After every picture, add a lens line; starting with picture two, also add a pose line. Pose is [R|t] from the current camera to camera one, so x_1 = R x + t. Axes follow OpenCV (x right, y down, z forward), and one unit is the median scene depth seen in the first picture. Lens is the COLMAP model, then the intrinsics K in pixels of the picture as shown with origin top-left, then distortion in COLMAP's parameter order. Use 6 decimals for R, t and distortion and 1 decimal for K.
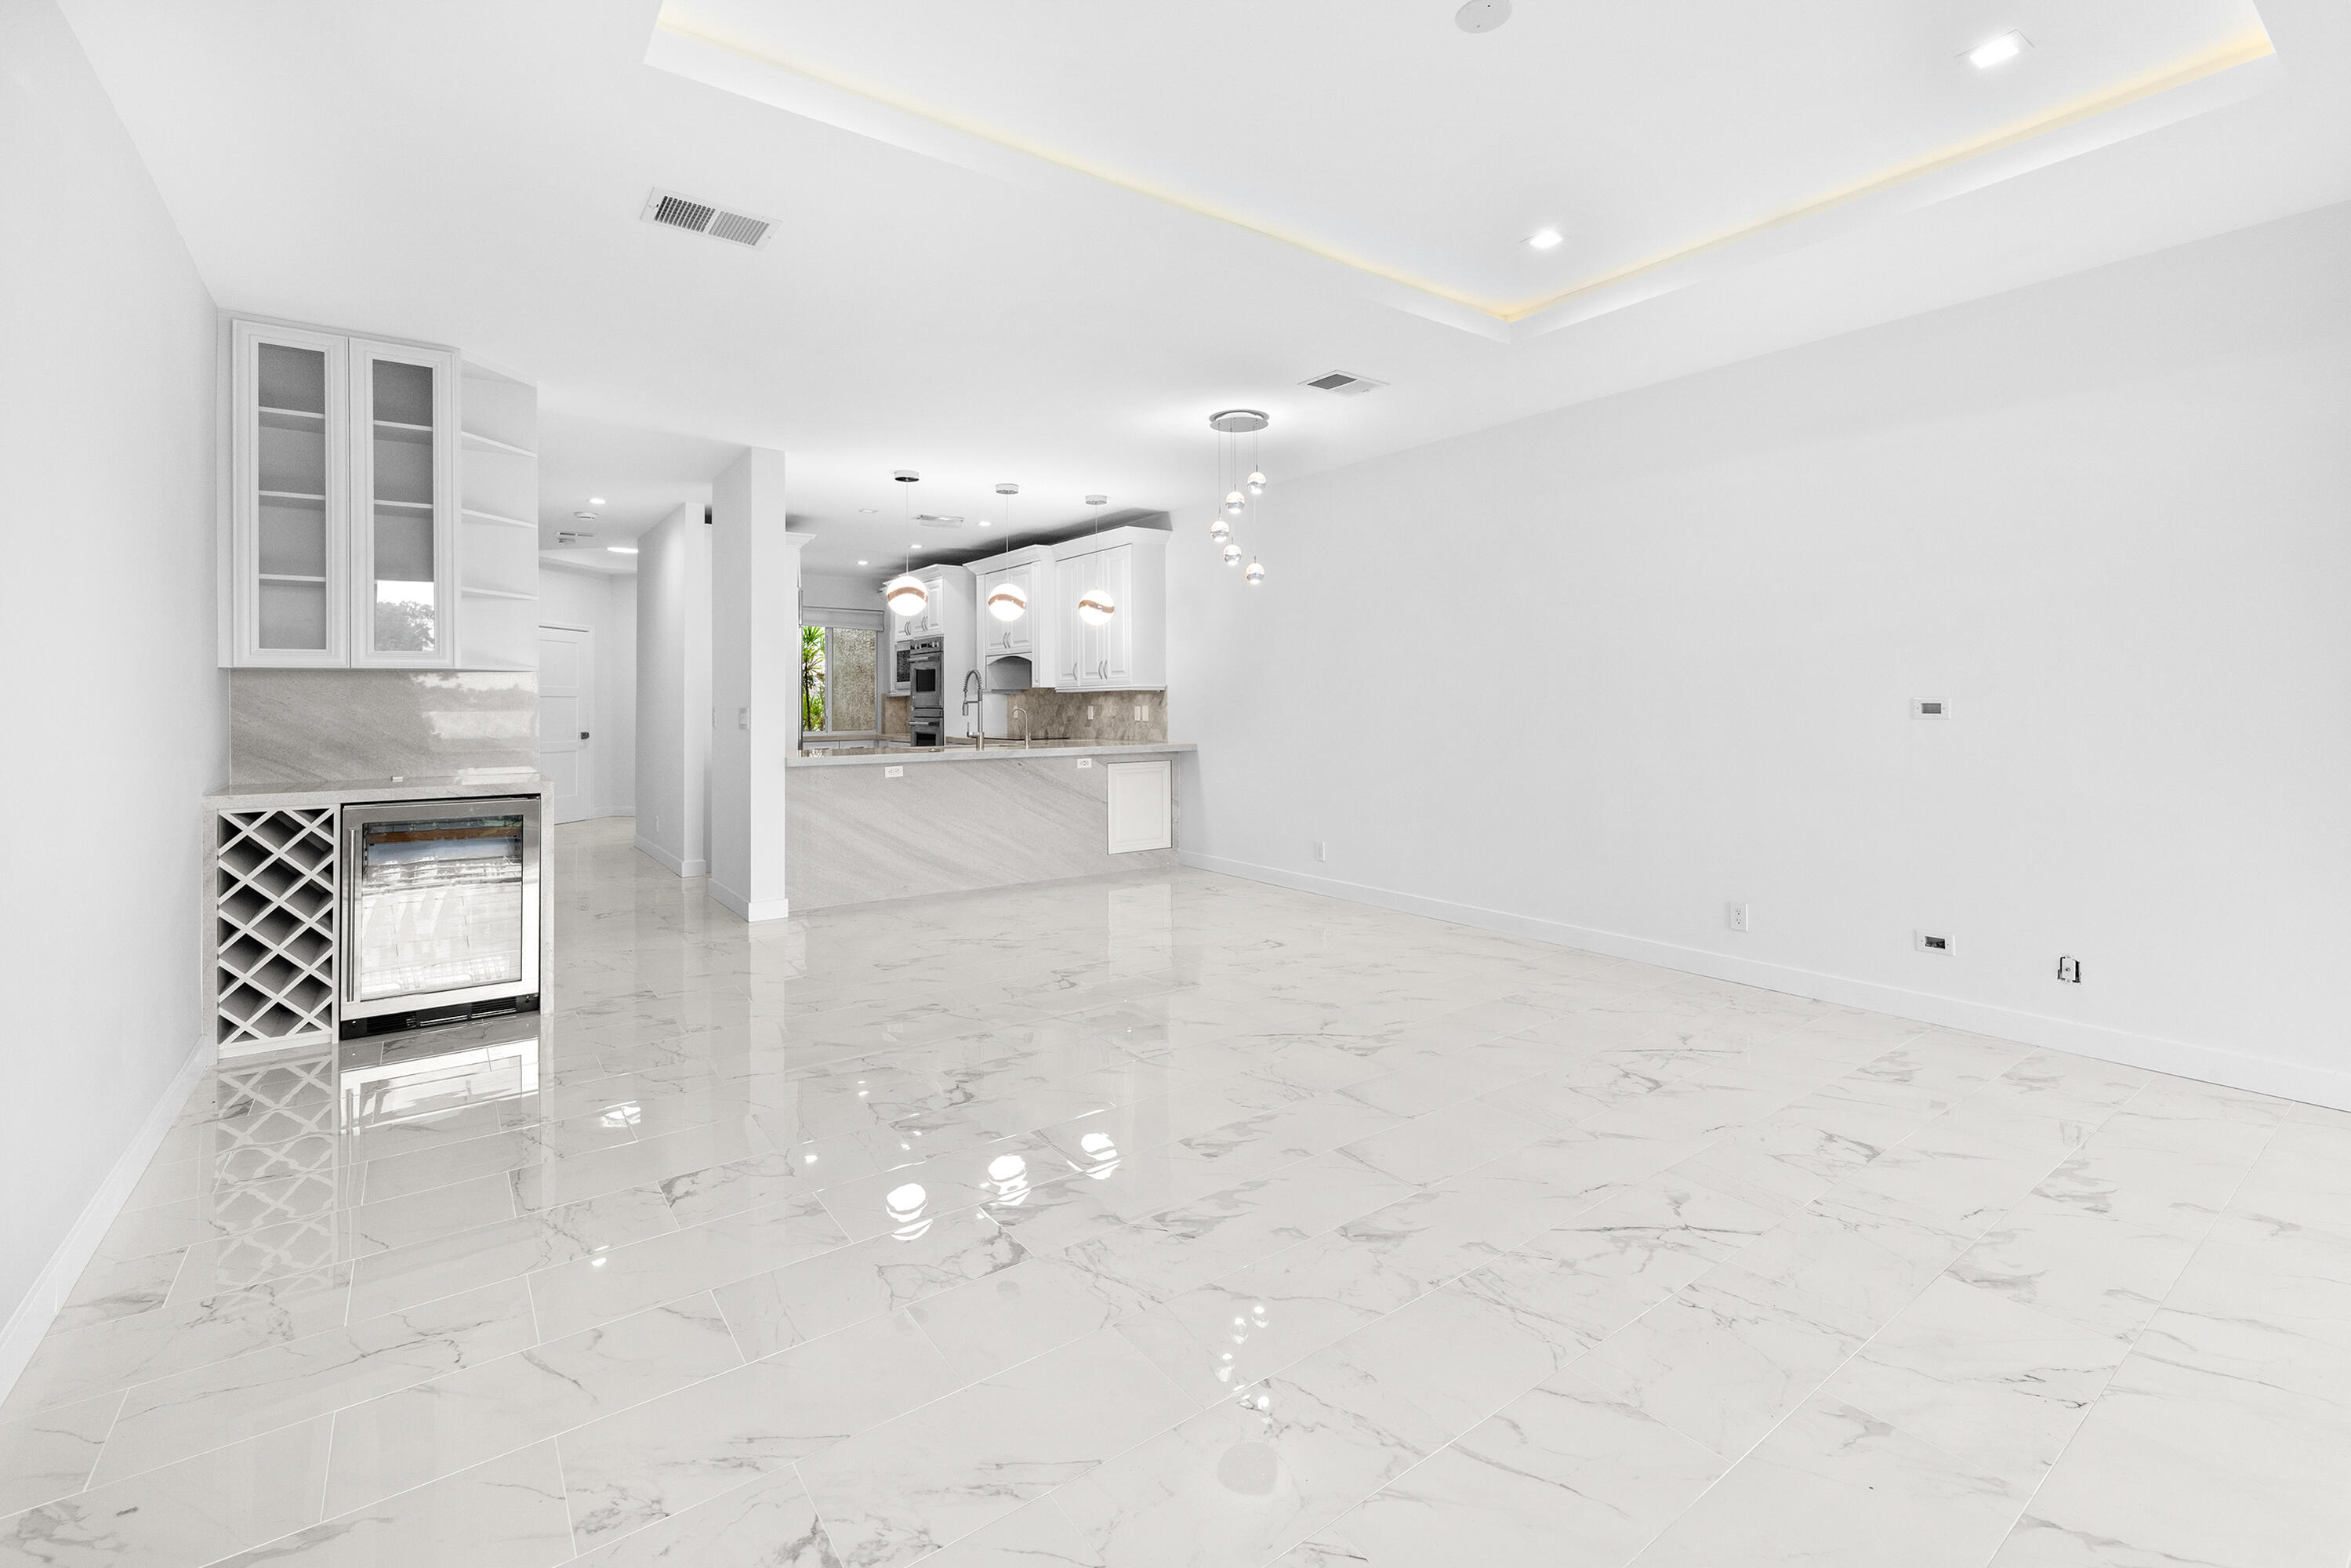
lens RADIAL K [[999.4, 0, 1146.7], [0, 999.4, 694.2], [0, 0, 1]] dist [-0.001463, 0.000413]
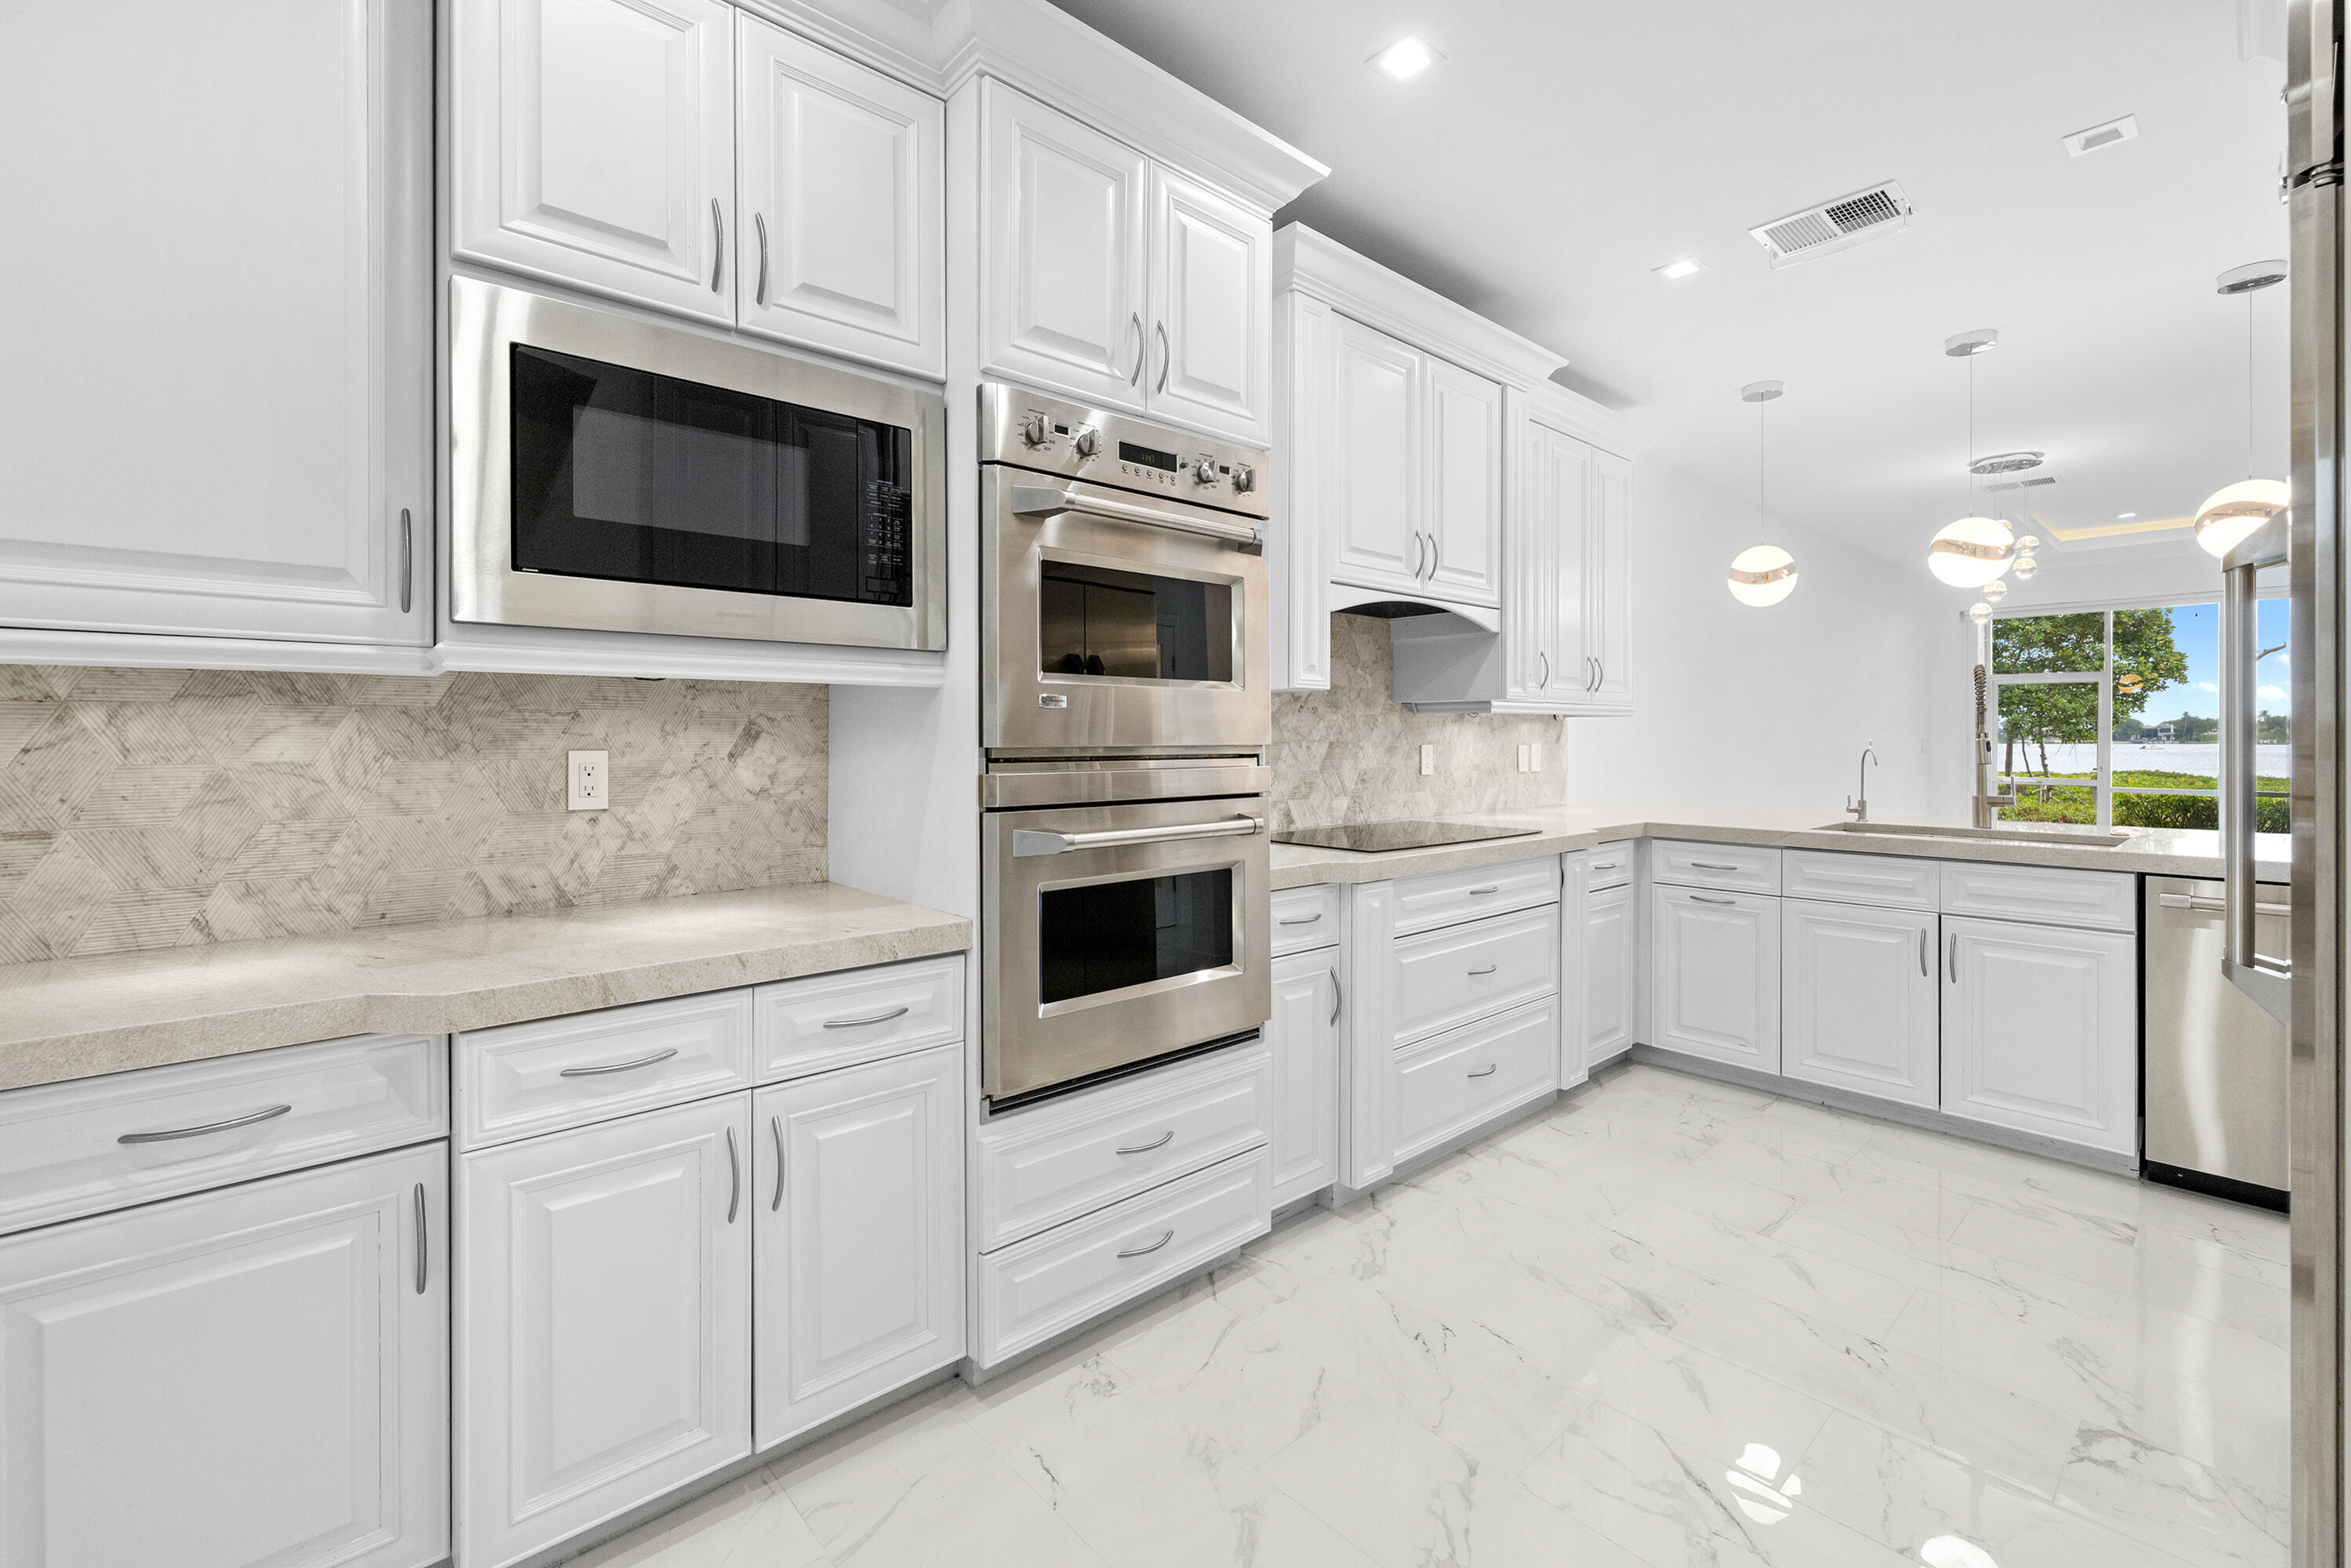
lens RADIAL K [[999.4, 0, 1175.9], [0, 999.4, 744.5], [0, 0, 1]] dist [-0.001463, 0.000413]
pose [[-0.119618, -0.000277, 0.992820, -0.458980], [-0.007352, 0.999973, -0.000606, 0.012266], [-0.992793, -0.007372, -0.119616, 1.088065]]
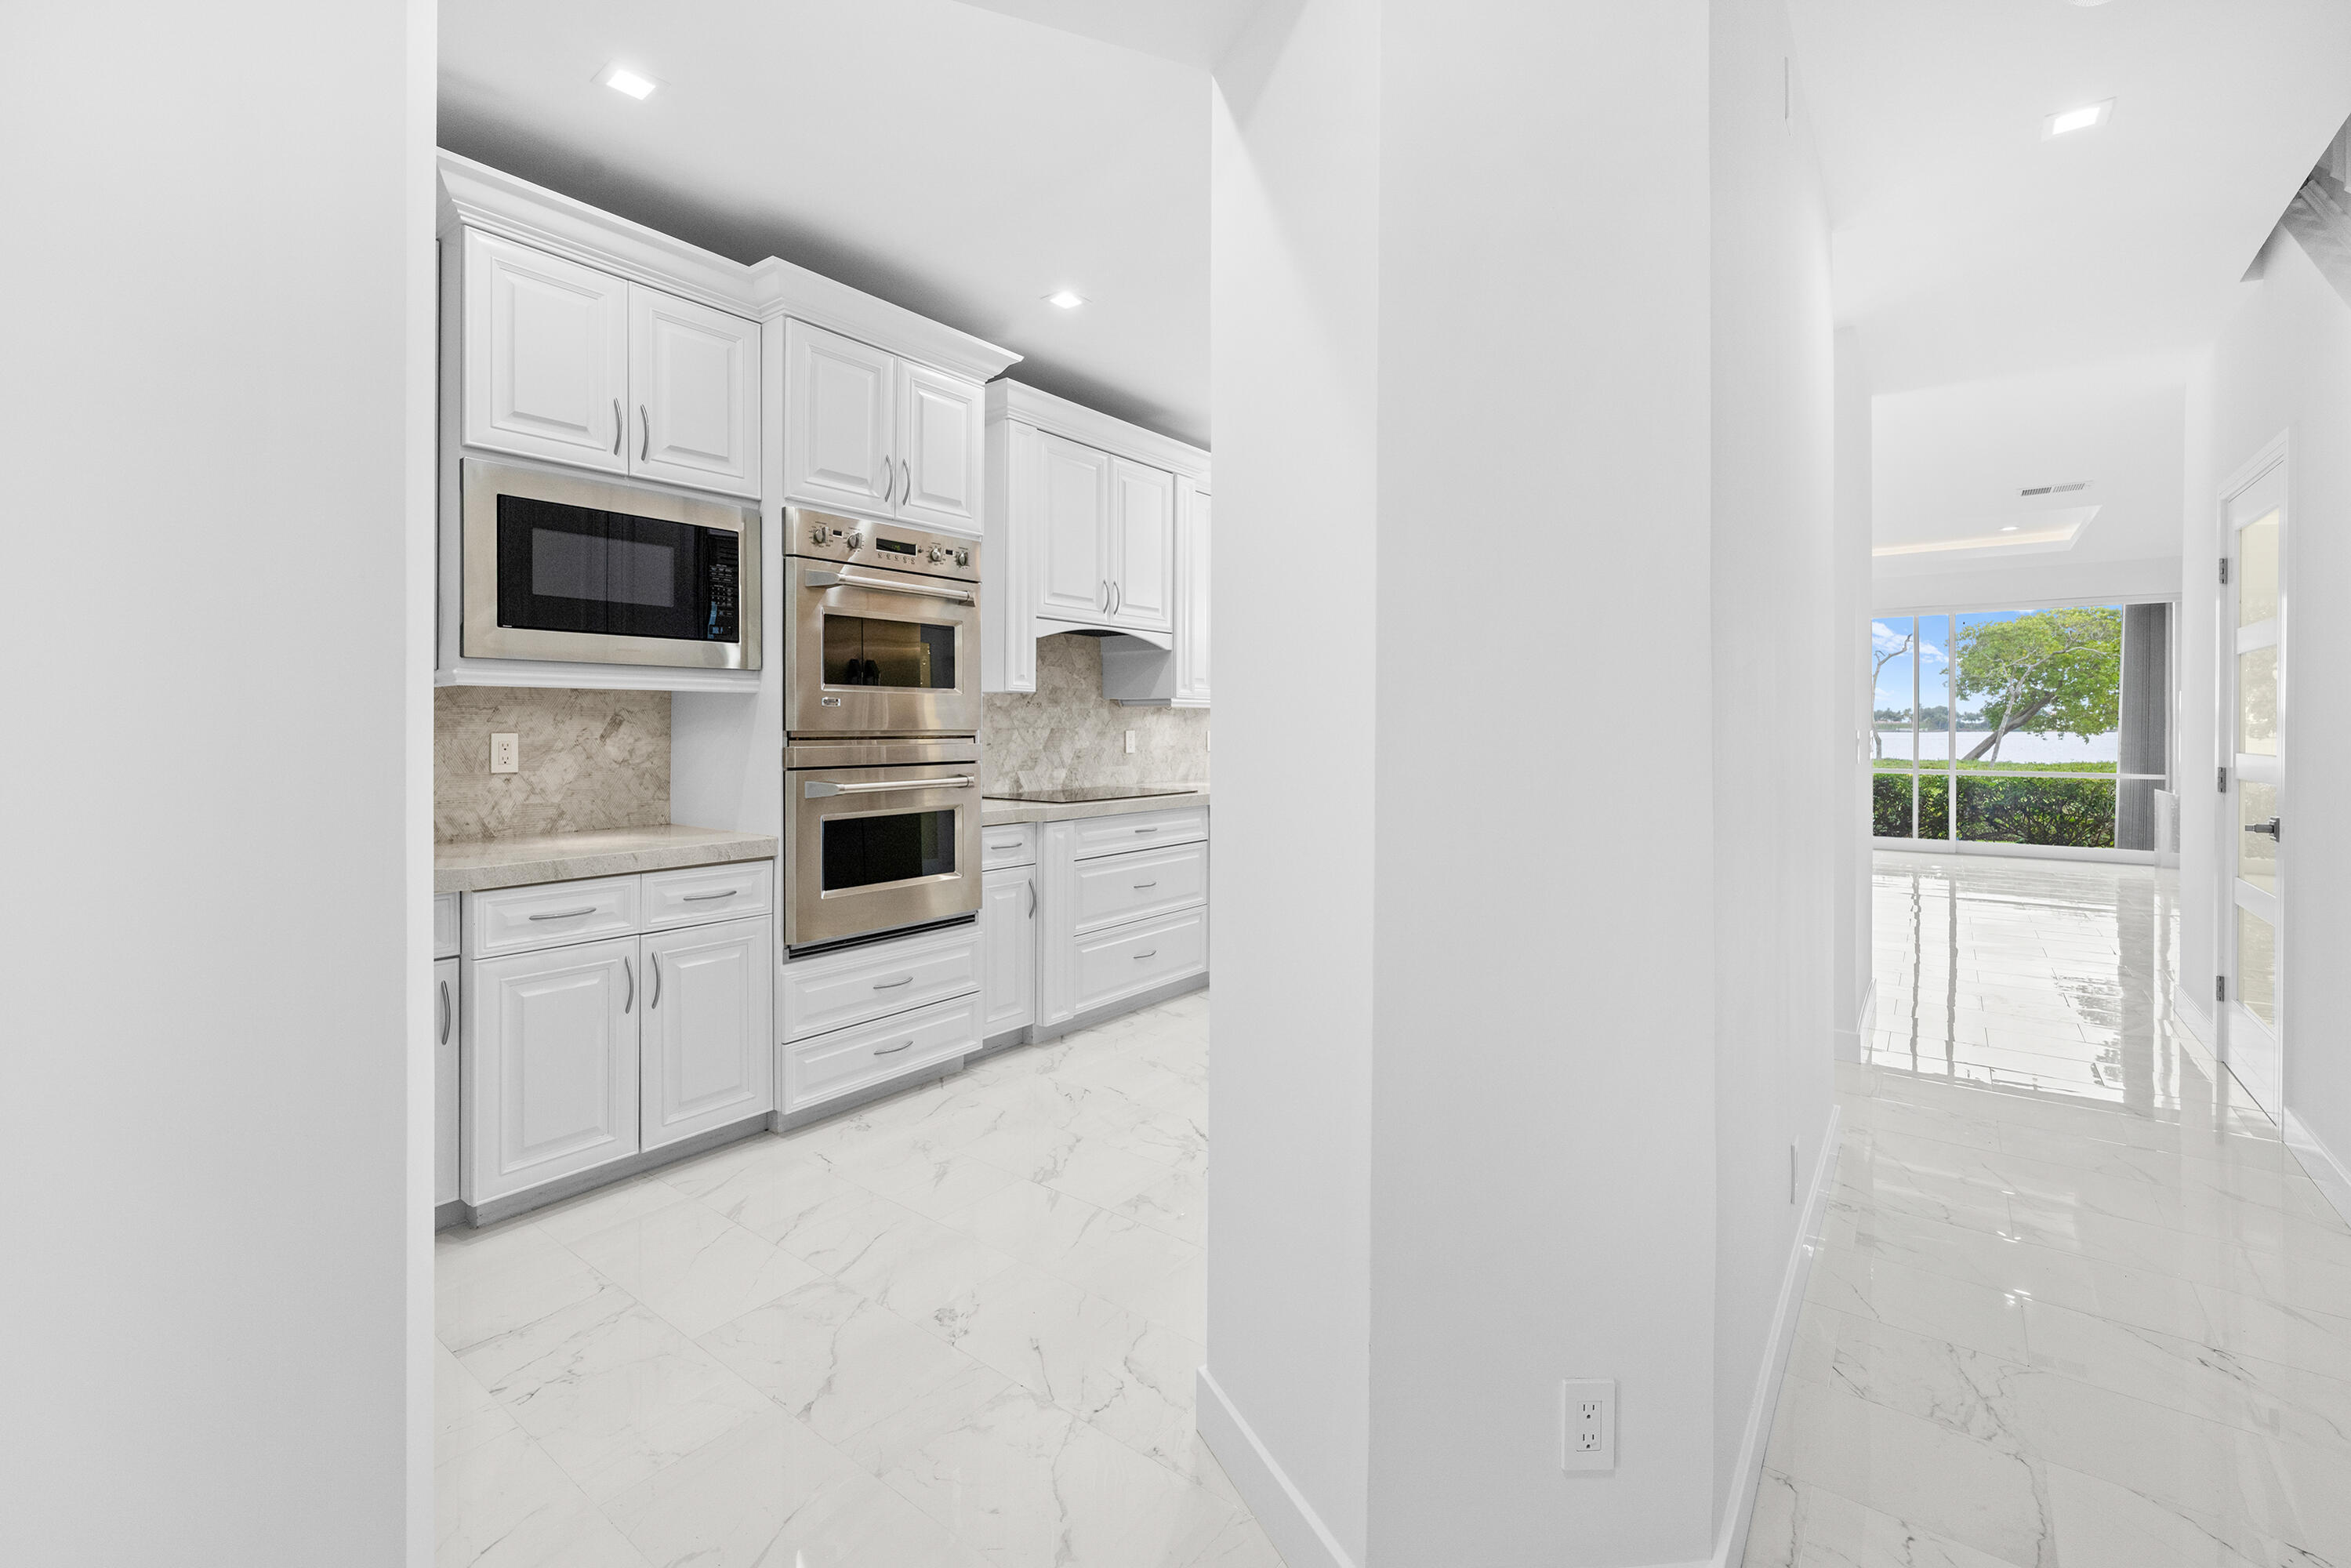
lens RADIAL K [[999.4, 0, 1180.4], [0, 999.4, 726.8], [0, 0, 1]] dist [-0.001463, 0.000413]
pose [[-0.310413, 0.005128, 0.950588, -0.601336], [-0.006870, 0.999947, -0.007638, 0.013328], [-0.950577, -0.008901, -0.310361, 1.081436]]
